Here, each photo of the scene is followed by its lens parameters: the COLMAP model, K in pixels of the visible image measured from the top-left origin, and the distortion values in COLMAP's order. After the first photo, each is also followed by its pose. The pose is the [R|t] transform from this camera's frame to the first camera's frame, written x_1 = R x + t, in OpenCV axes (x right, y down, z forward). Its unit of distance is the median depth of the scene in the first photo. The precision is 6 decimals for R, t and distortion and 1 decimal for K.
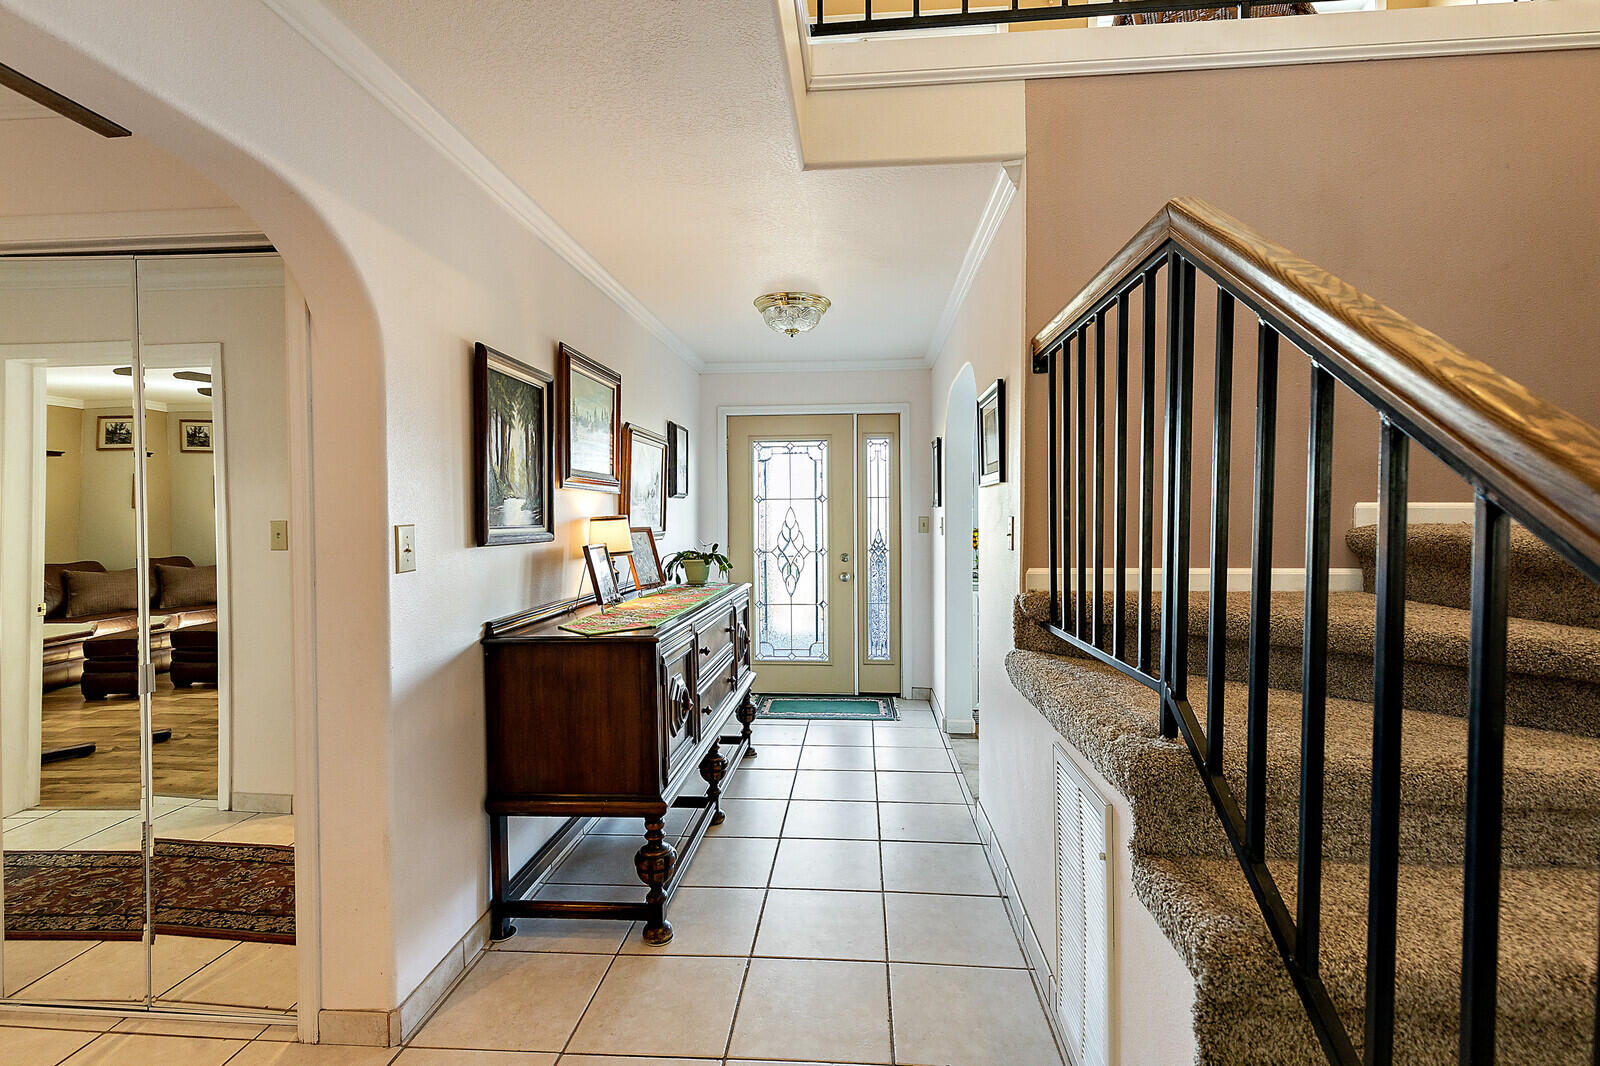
lens RADIAL K [[731.1, 0, 804.3], [0, 731.1, 531.1], [0, 0, 1]] dist [0.014430, -0.003213]
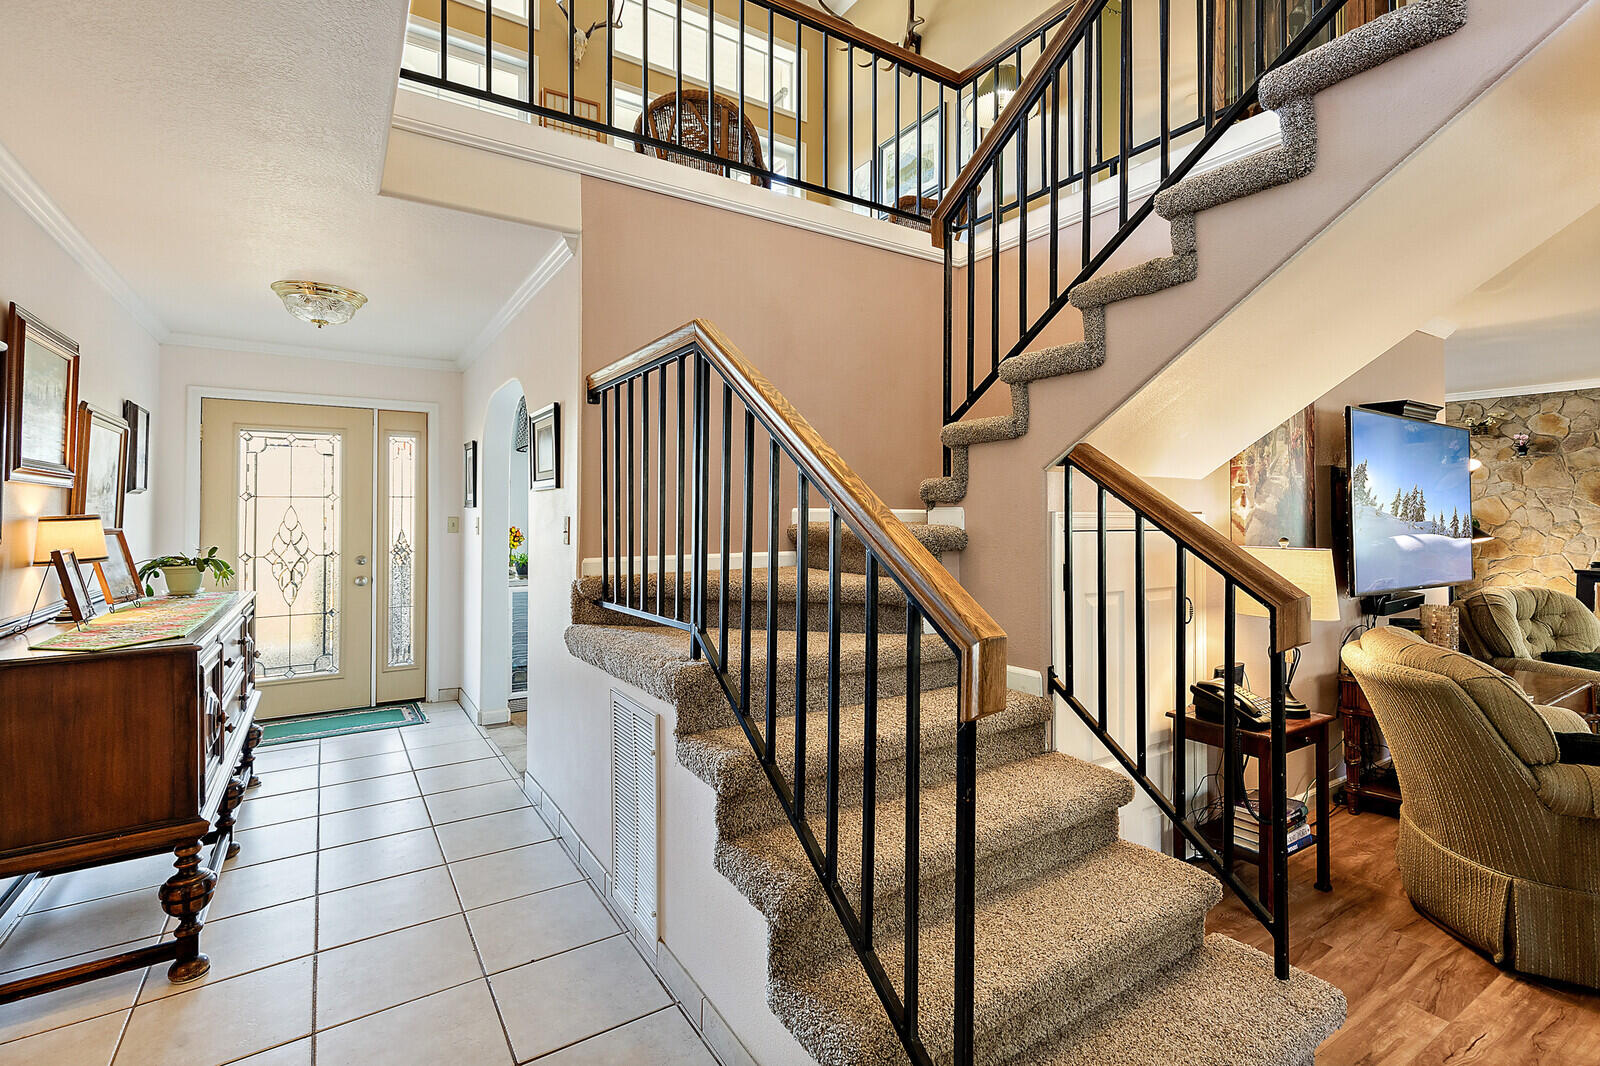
lens RADIAL K [[731.1, 0, 804.6], [0, 731.1, 503.2], [0, 0, 1]] dist [0.014430, -0.003213]
pose [[0.793179, 0.013026, 0.608849, -0.155822], [0.010470, 0.999332, -0.035019, 0.004525], [-0.608898, 0.034151, 0.792513, -0.219270]]
